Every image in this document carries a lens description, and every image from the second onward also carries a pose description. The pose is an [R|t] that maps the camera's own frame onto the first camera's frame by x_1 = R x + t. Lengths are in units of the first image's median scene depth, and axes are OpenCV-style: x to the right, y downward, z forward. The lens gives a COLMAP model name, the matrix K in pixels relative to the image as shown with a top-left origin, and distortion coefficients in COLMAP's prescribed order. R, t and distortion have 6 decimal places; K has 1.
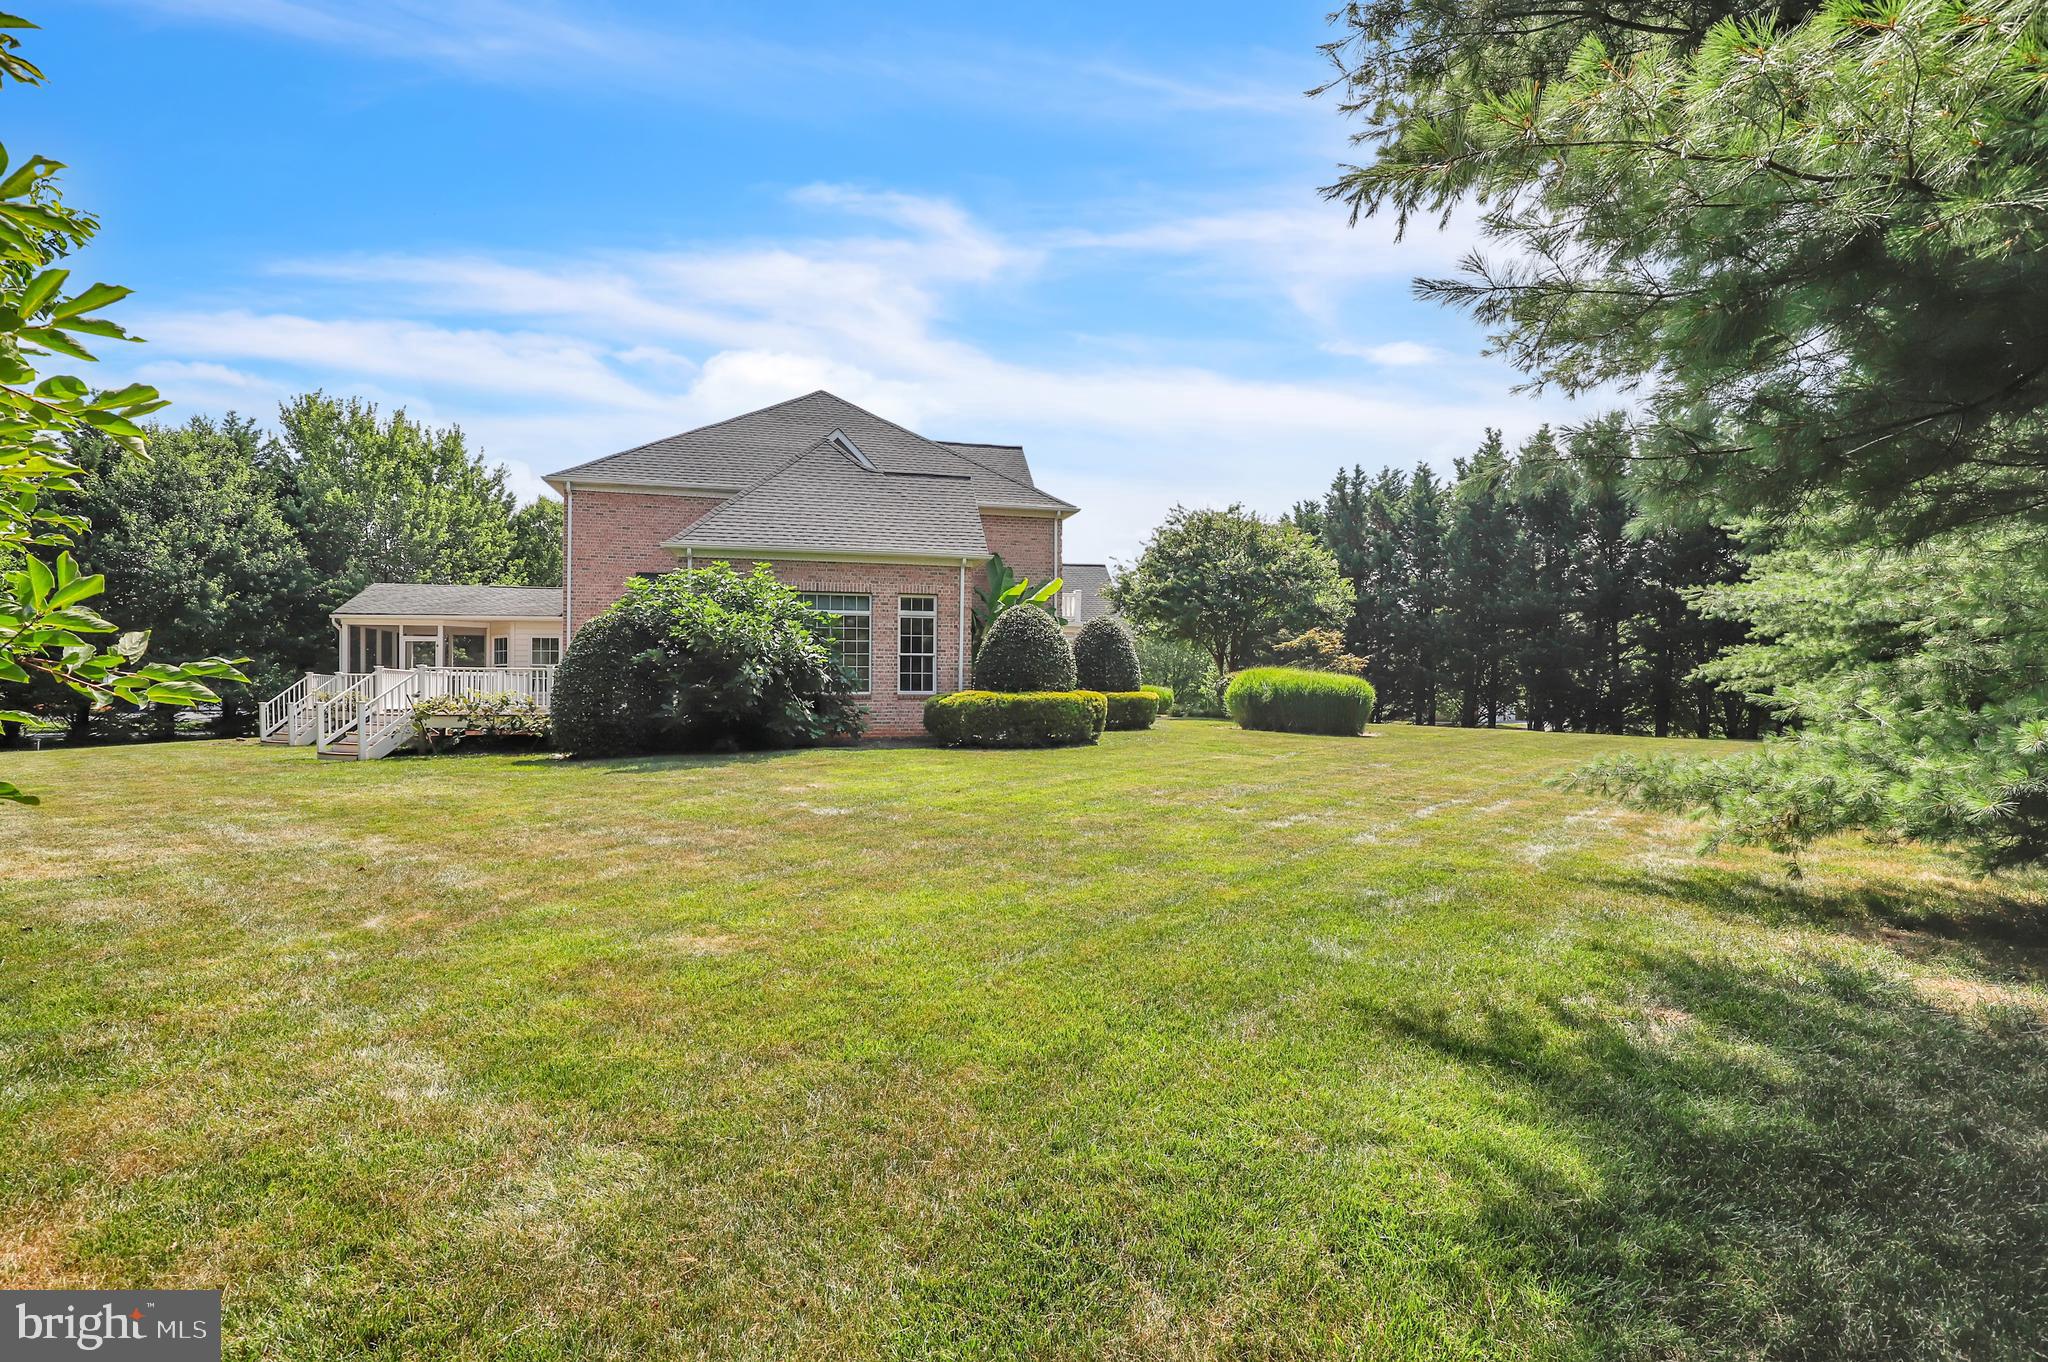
lens RADIAL K [[937.0, 0, 1024.4], [0, 937.0, 676.9], [0, 0, 1]] dist [0.002777, 0.000864]
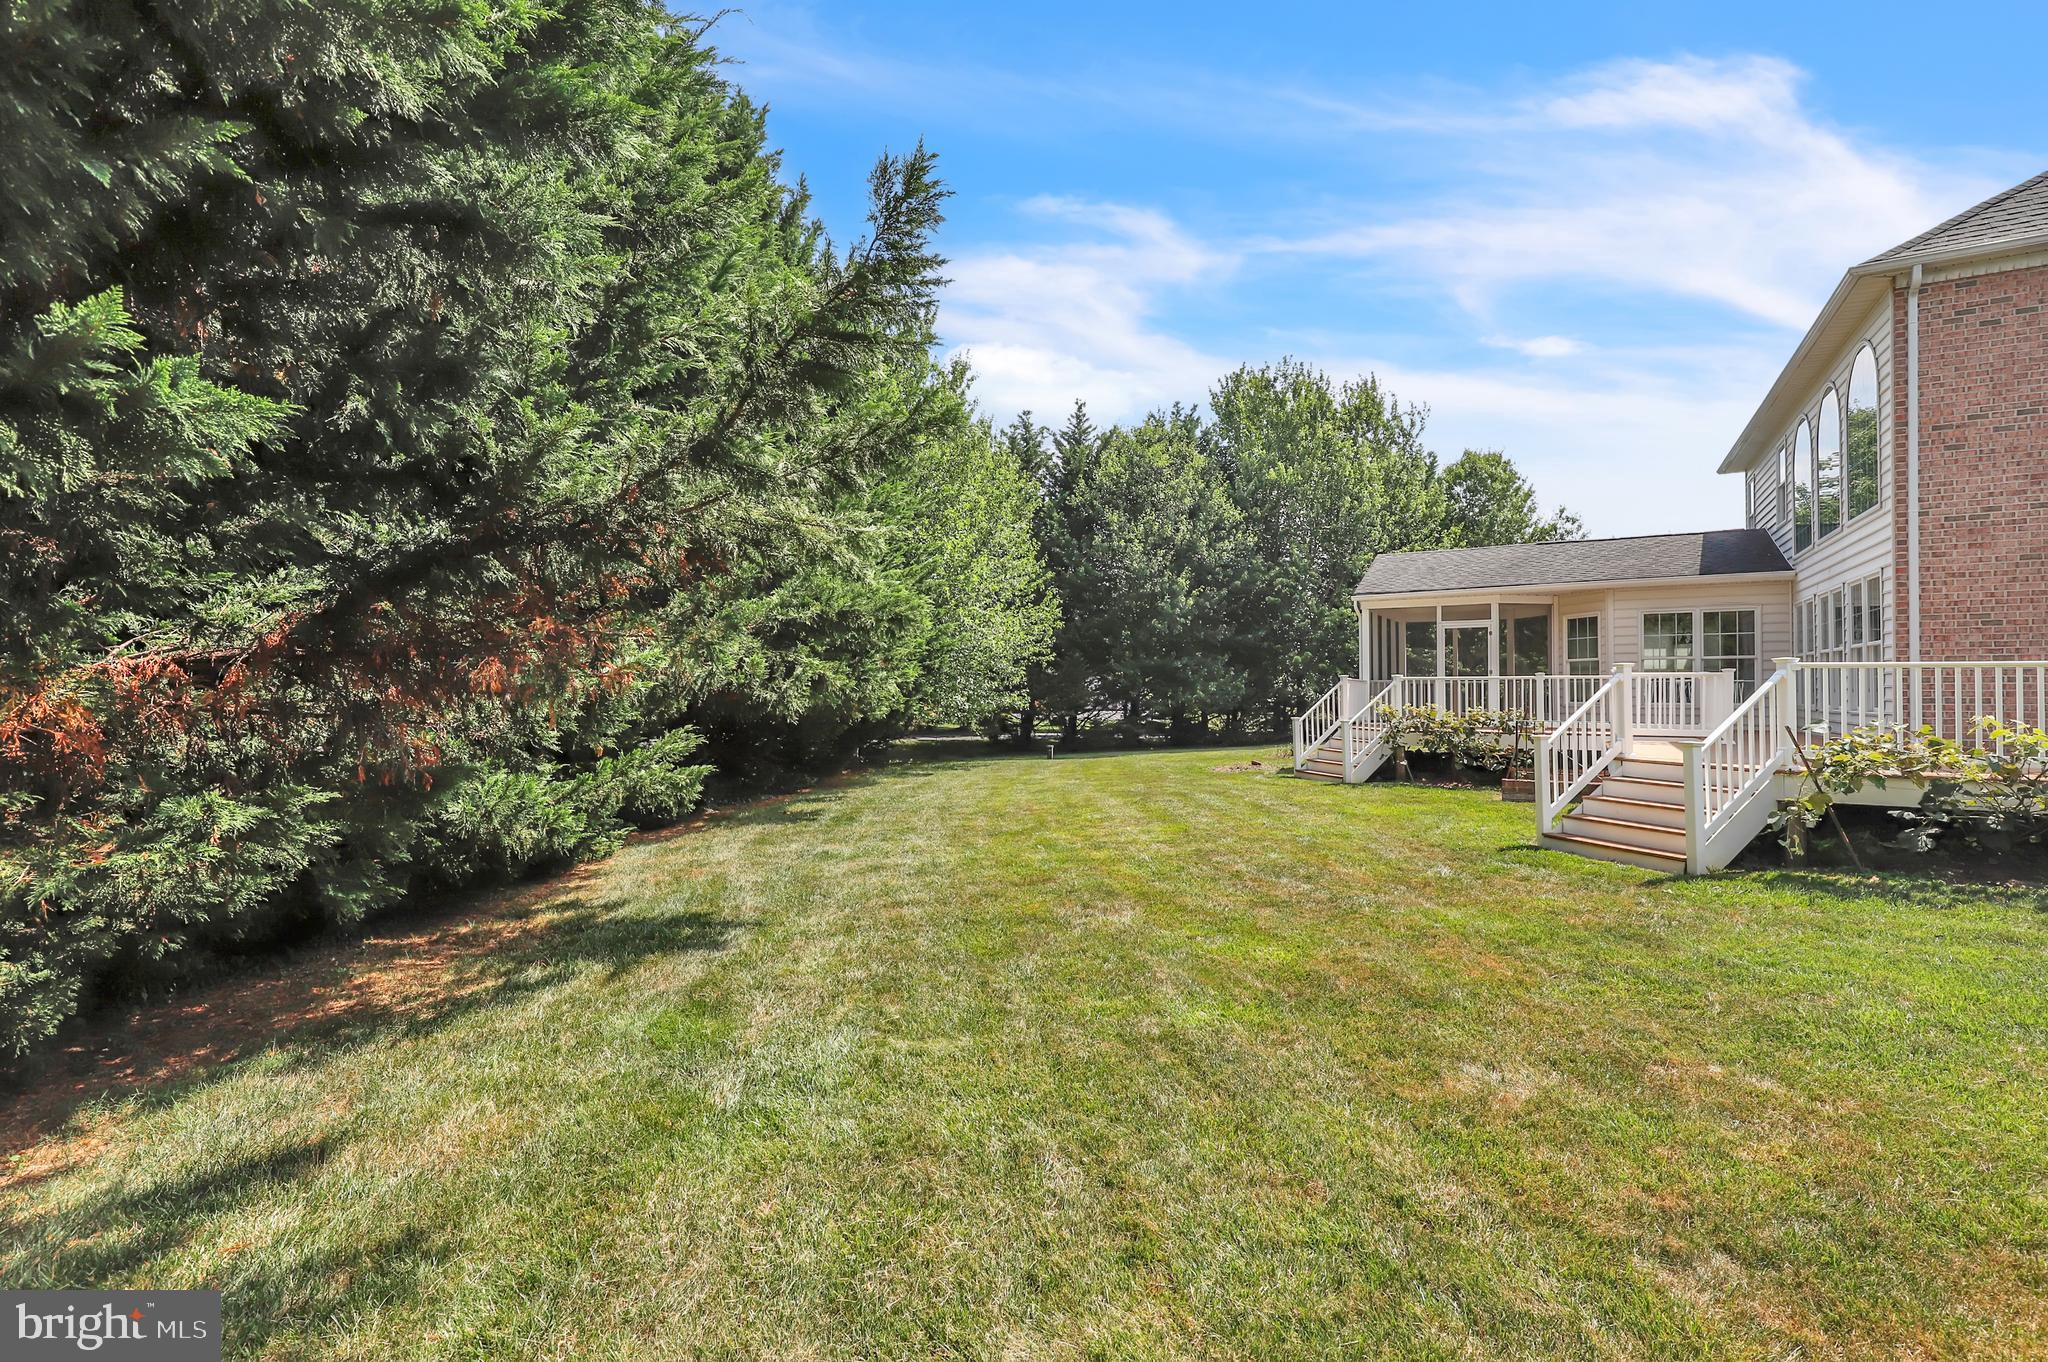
lens RADIAL K [[937.0, 0, 1026.5], [0, 937.0, 688.9], [0, 0, 1]] dist [0.002777, 0.000864]
pose [[0.715980, -0.003497, -0.698112, -0.332626], [0.015700, 0.999815, 0.011094, -0.004972], [0.697944, -0.018903, 0.715903, 0.238741]]
